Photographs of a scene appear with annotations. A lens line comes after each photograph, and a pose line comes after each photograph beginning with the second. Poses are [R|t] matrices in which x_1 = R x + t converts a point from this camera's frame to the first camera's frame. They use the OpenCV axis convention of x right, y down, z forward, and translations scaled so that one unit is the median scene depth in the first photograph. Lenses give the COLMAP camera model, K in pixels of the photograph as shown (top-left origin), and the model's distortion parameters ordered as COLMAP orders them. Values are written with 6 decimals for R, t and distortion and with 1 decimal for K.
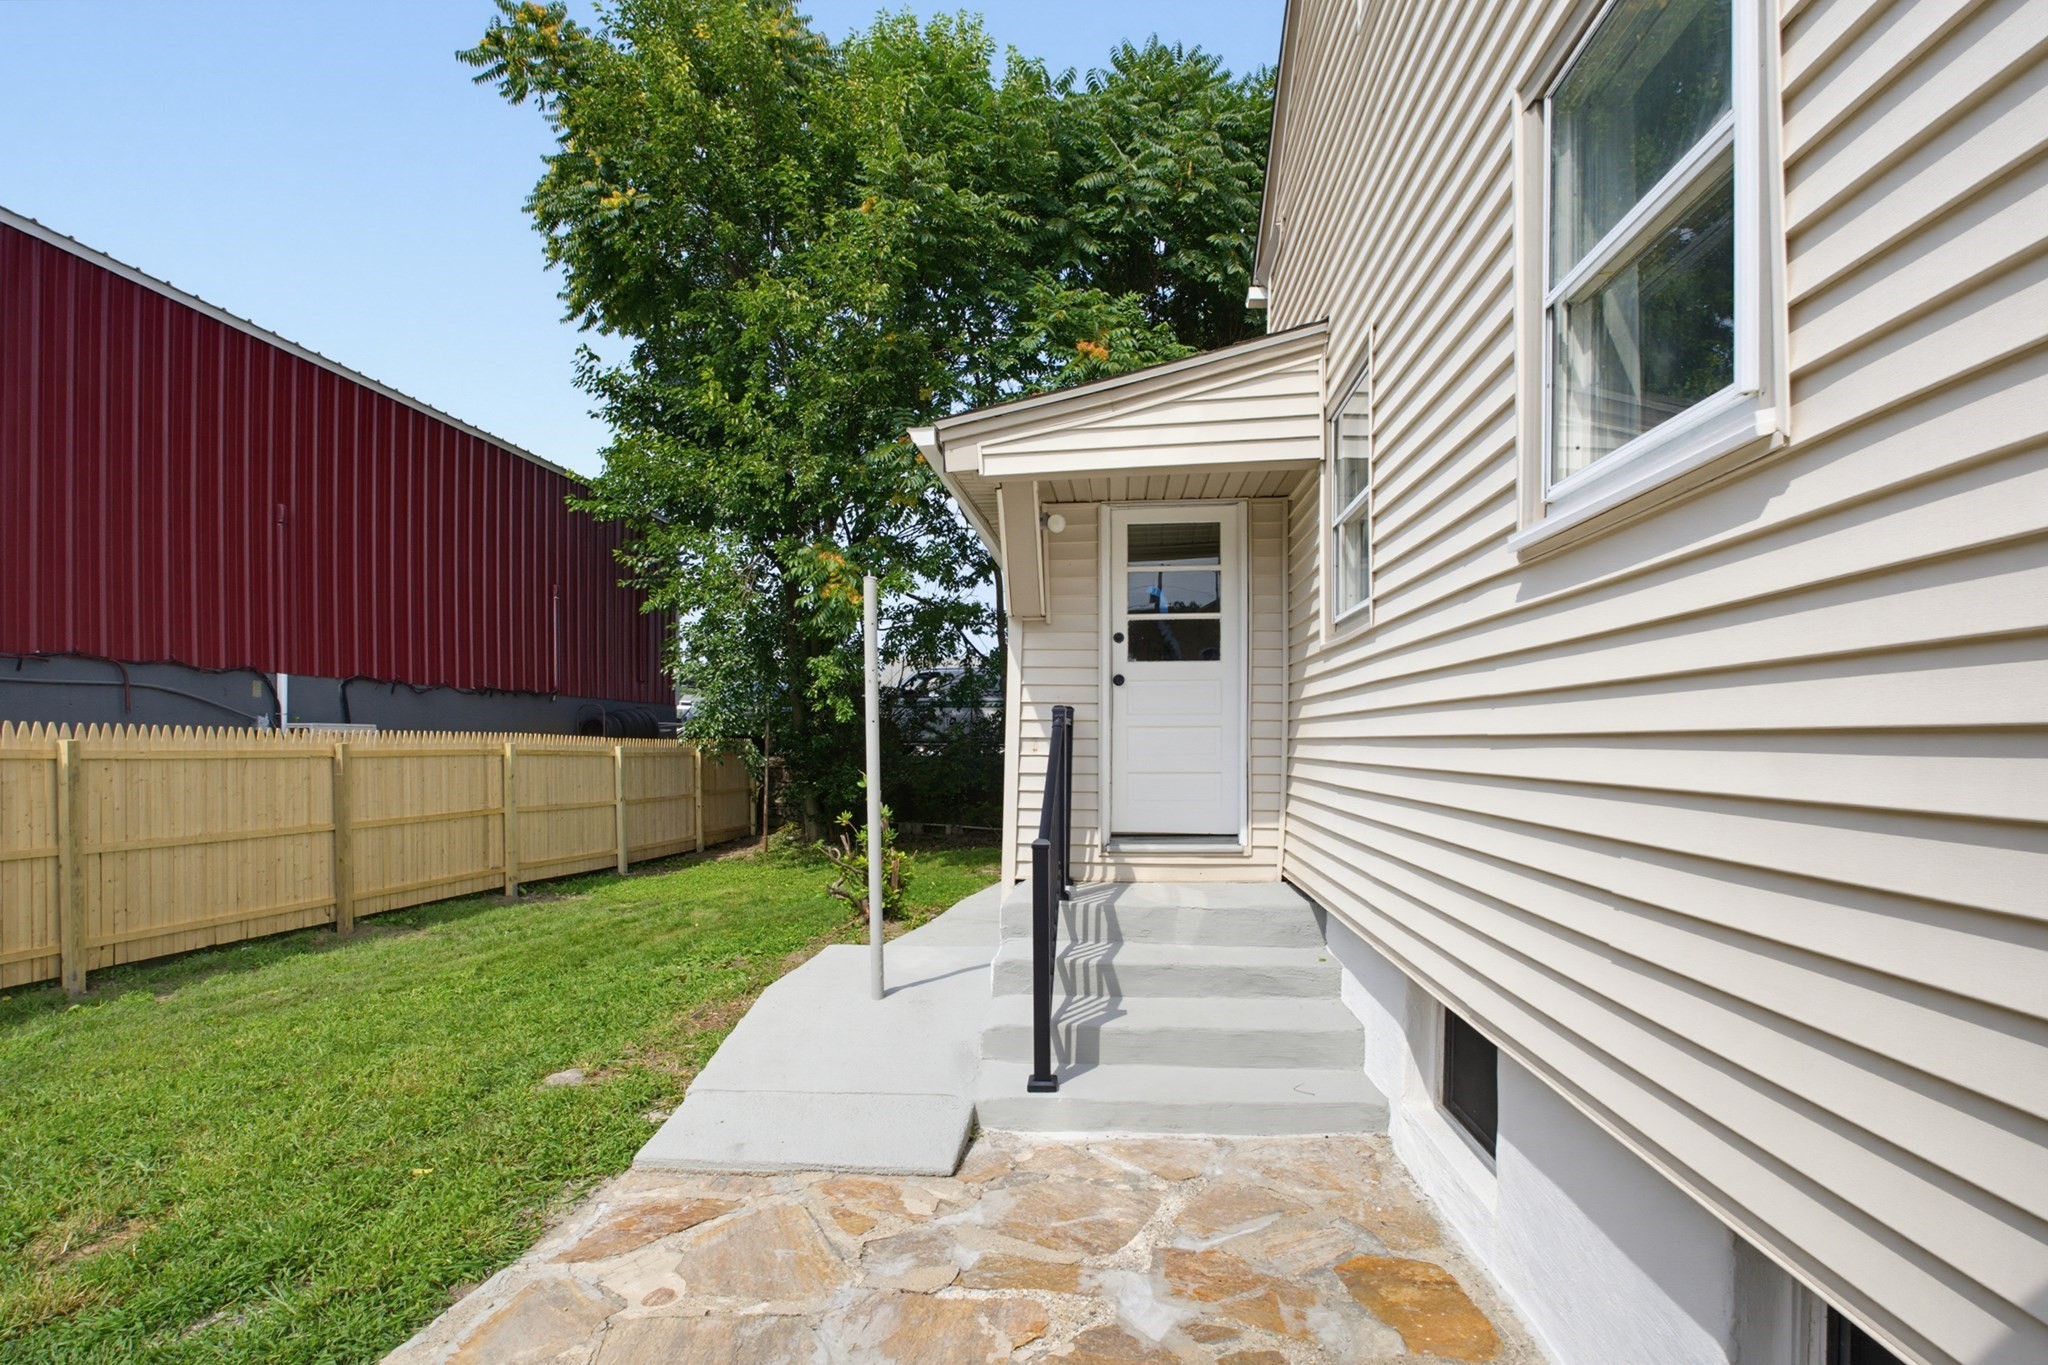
lens RADIAL K [[1017.1, 0, 1022.5], [0, 1017.1, 720.5], [0, 0, 1]] dist [-0.015266, -0.000722]
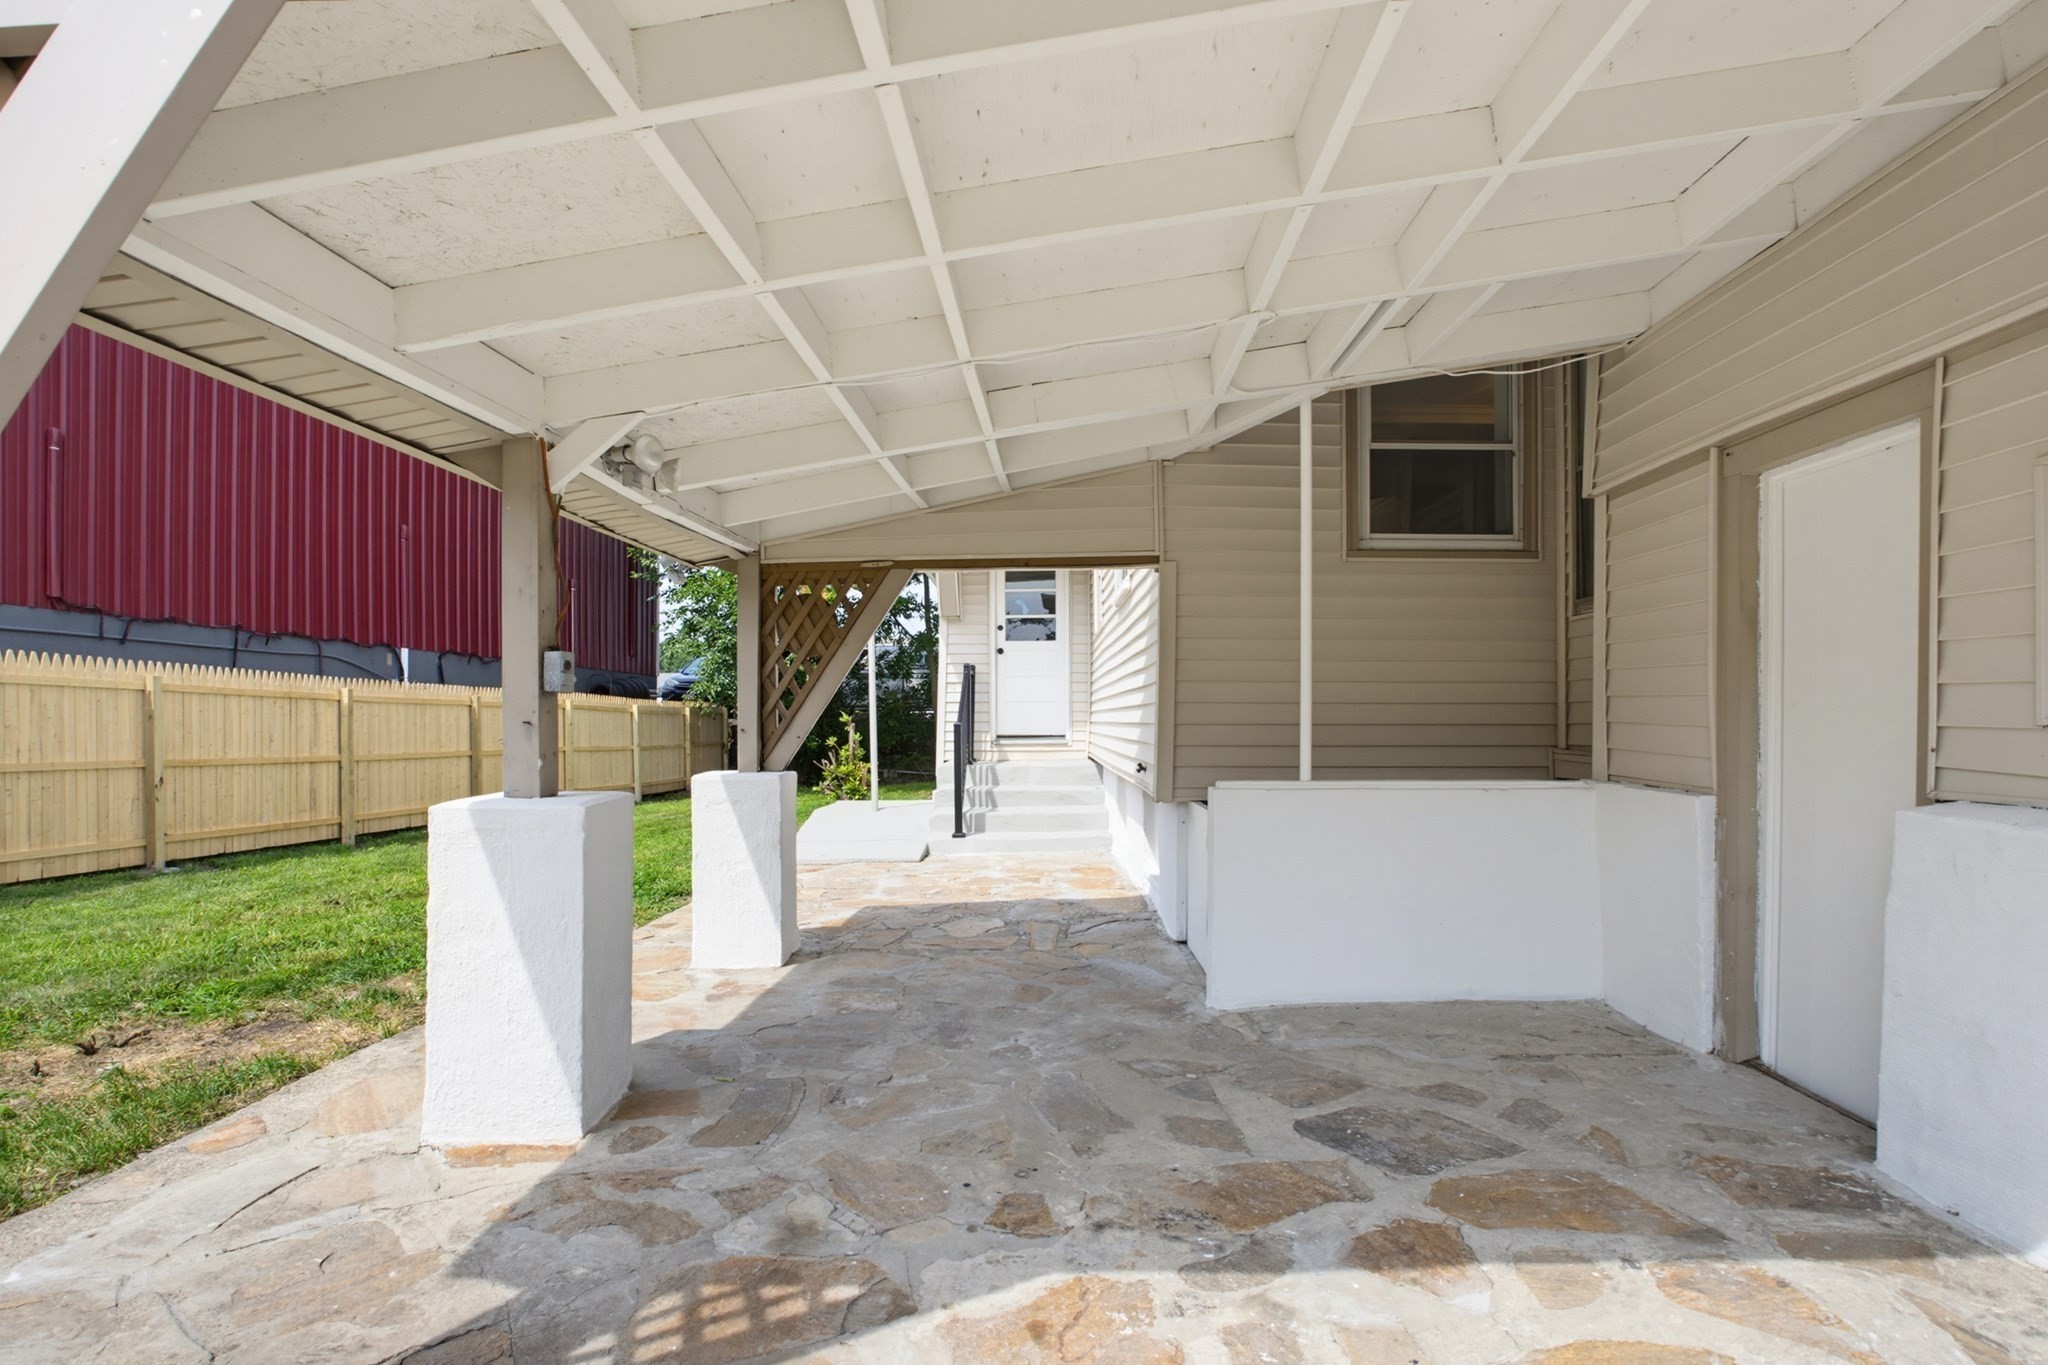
lens RADIAL K [[1017.1, 0, 1022.5], [0, 1017.1, 720.5], [0, 0, 1]] dist [-0.015266, -0.000722]
pose [[0.996794, -0.003434, 0.079942, -0.009662], [0.001822, 0.999794, 0.020219, 0.039453], [-0.079995, -0.020009, 0.996594, -0.672524]]
